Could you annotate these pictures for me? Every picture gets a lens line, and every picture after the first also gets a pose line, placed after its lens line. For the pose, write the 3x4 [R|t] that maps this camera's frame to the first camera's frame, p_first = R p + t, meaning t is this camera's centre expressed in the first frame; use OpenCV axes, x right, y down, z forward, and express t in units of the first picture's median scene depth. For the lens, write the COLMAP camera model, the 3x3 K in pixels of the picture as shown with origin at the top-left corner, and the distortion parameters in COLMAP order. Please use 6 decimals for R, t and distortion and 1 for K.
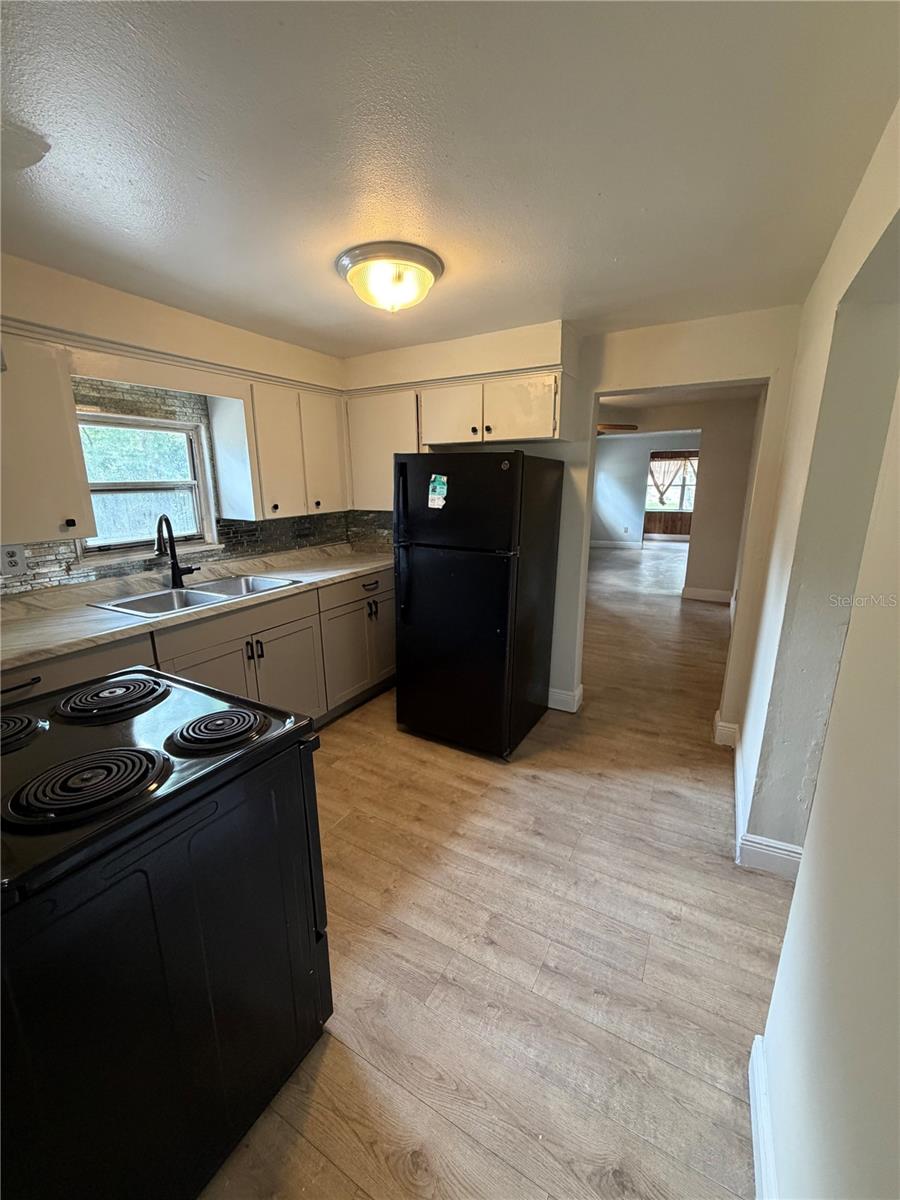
lens RADIAL K [[478.5, 0, 451.6], [0, 478.5, 597.5], [0, 0, 1]] dist [-0.000785, 0.000792]
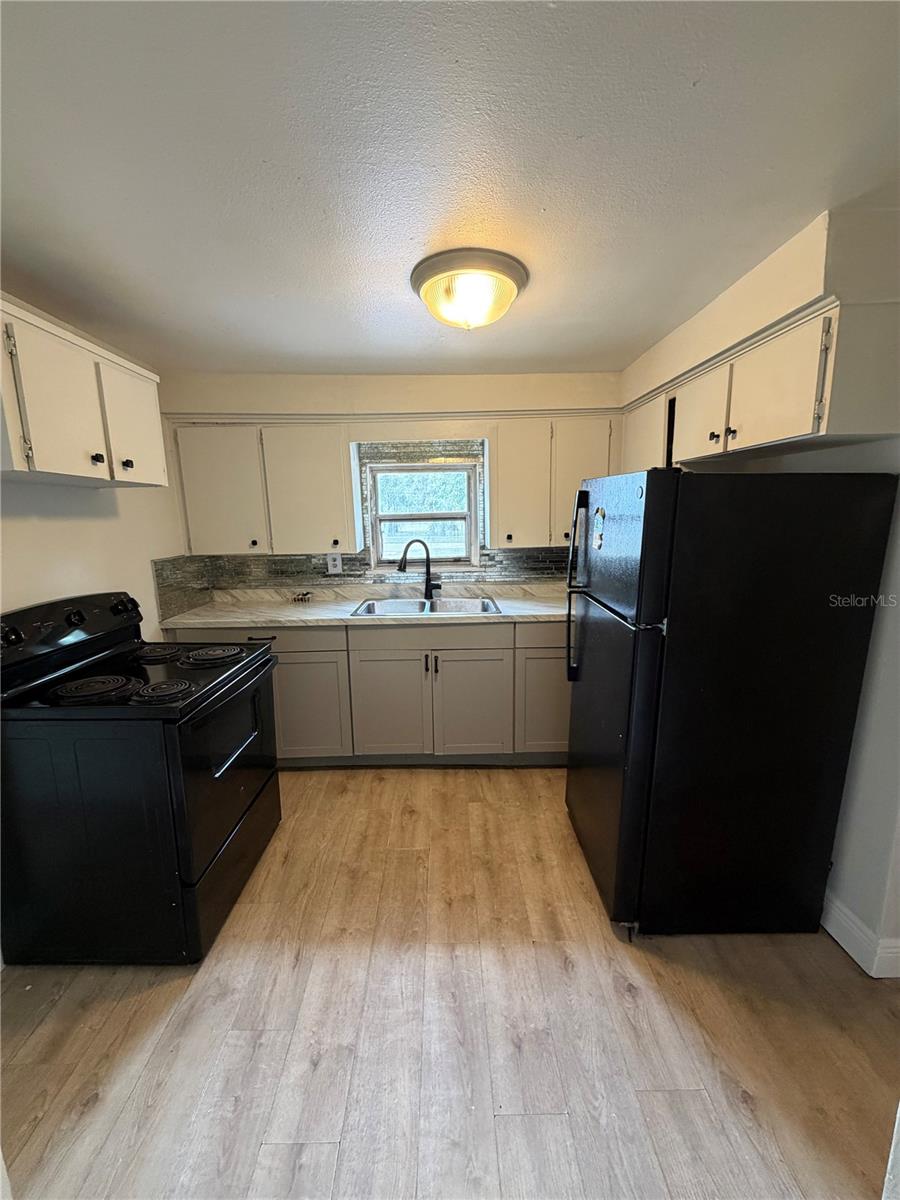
lens RADIAL K [[478.5, 0, 451.6], [0, 478.5, 597.5], [0, 0, 1]] dist [-0.000785, 0.000792]
pose [[0.506272, 0.153981, -0.848516, 0.510077], [-0.192447, 0.979290, 0.062888, -0.115880], [0.840627, 0.131456, 0.525420, 0.419953]]
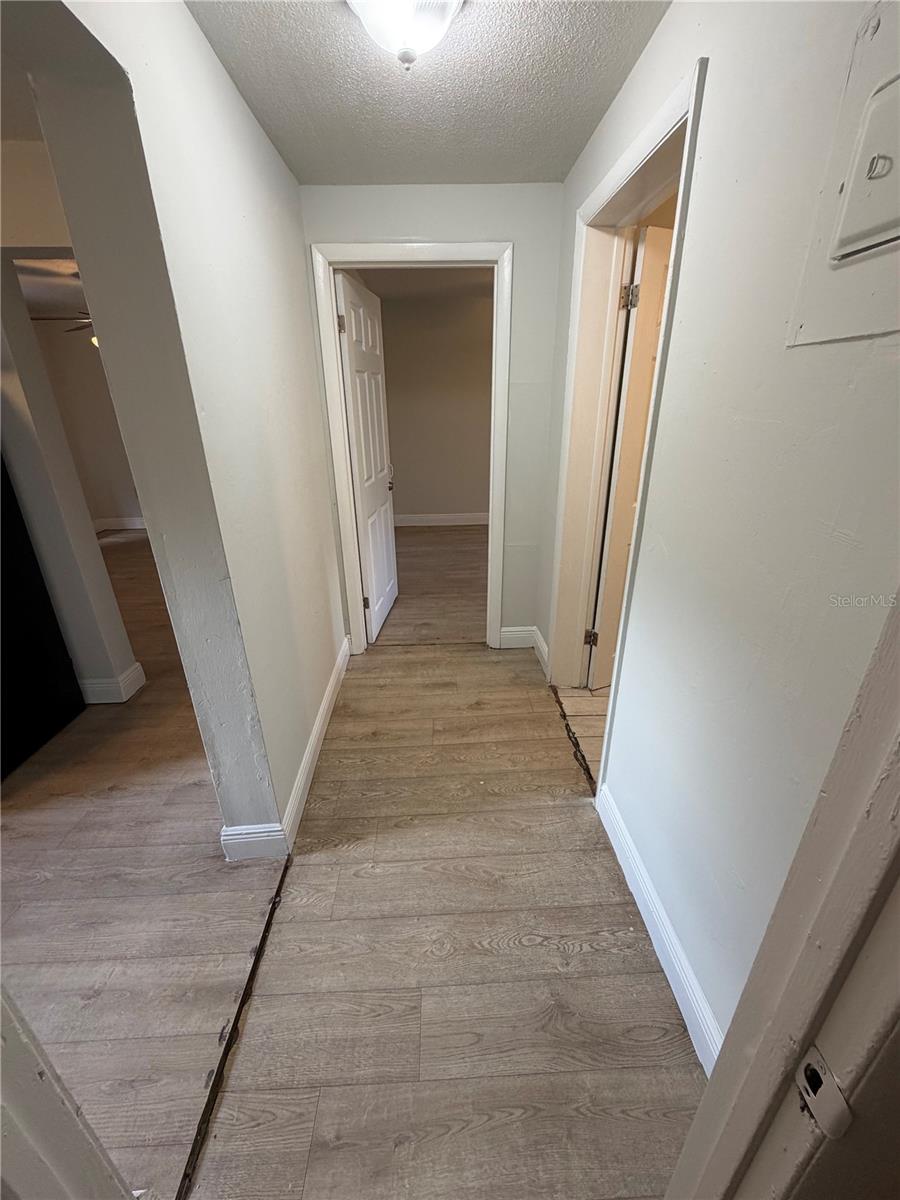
lens RADIAL K [[478.5, 0, 451.6], [0, 478.5, 597.5], [0, 0, 1]] dist [-0.000785, 0.000792]
pose [[0.859174, -0.204093, 0.469220, 0.496165], [0.128370, 0.973657, 0.188450, -0.009073], [-0.495320, -0.101677, 0.862740, 0.086356]]
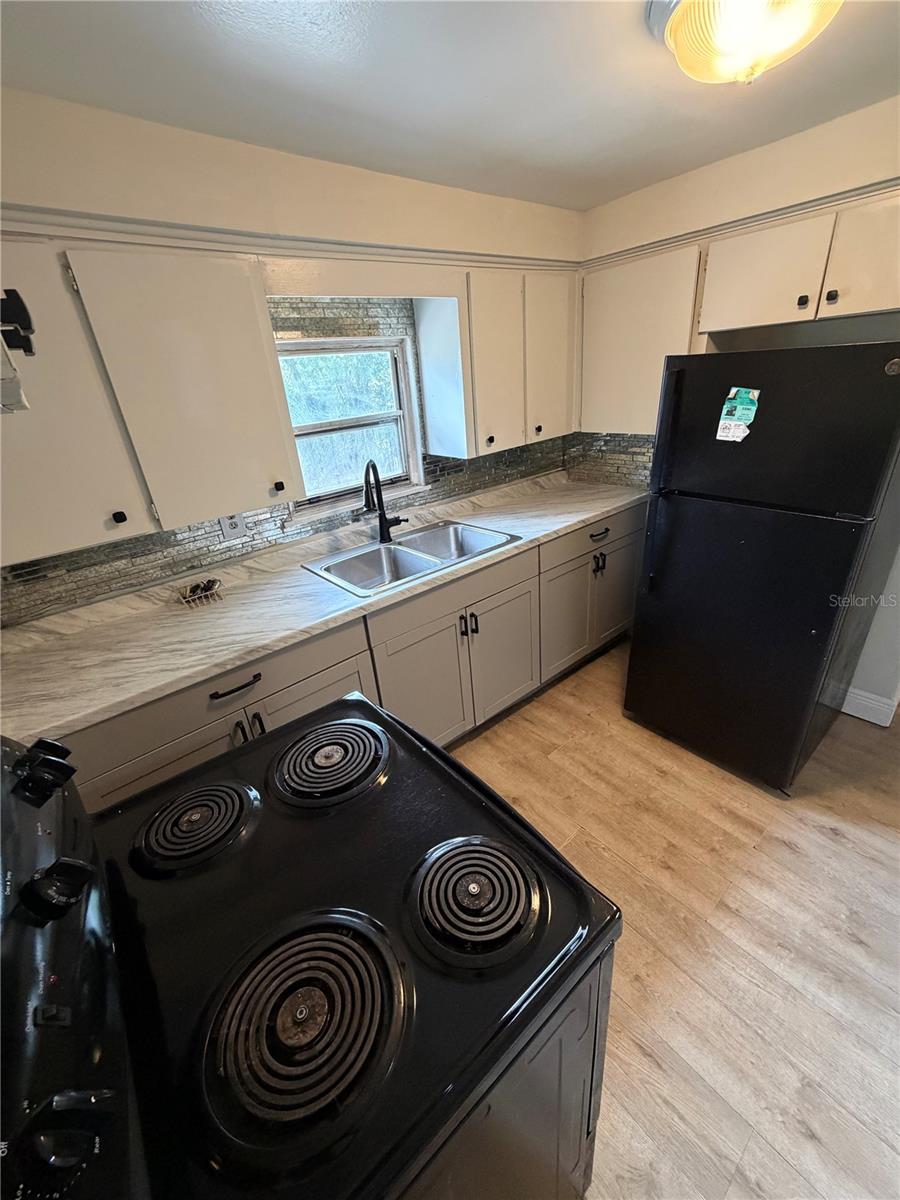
lens RADIAL K [[478.5, 0, 451.6], [0, 478.5, 597.5], [0, 0, 1]] dist [-0.000785, 0.000792]
pose [[0.934467, 0.084678, -0.345834, -0.146005], [-0.010280, 0.977319, 0.211522, -0.111734], [0.355902, -0.194105, 0.914143, 0.217102]]
